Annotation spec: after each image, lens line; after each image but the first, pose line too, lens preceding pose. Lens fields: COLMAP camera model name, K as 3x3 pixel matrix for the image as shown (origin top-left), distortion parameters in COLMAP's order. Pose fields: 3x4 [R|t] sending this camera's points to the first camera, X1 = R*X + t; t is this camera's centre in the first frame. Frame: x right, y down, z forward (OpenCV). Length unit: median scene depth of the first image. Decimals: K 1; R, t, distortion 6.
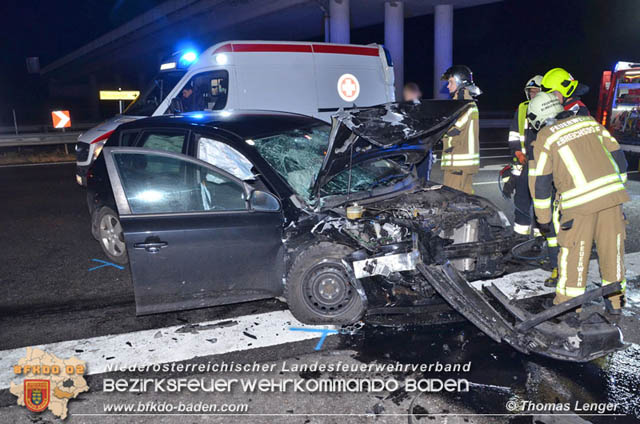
lens RADIAL K [[523.2, 0, 323.2], [0, 523.2, 206.8], [0, 0, 1]] dist [-0.086836, 0.044737]
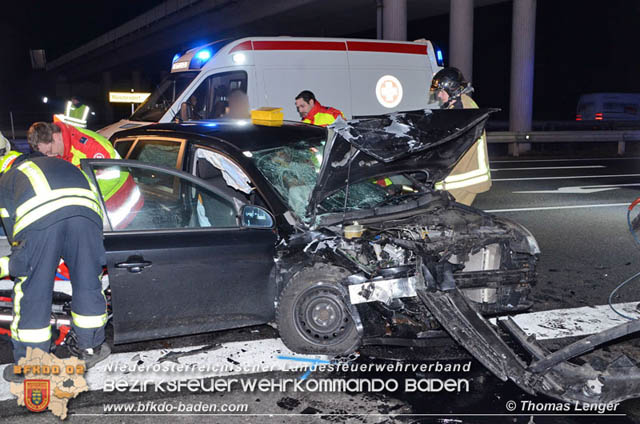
lens RADIAL K [[651.6, 0, 320.6], [0, 651.6, 209.0], [0, 0, 1]] dist [-0.003896, 0.000000]
pose [[0.994433, 0.021017, -0.103254, 0.118280], [-0.025298, 0.998866, -0.040335, 0.018016], [0.102289, 0.042722, 0.993837, -0.136226]]
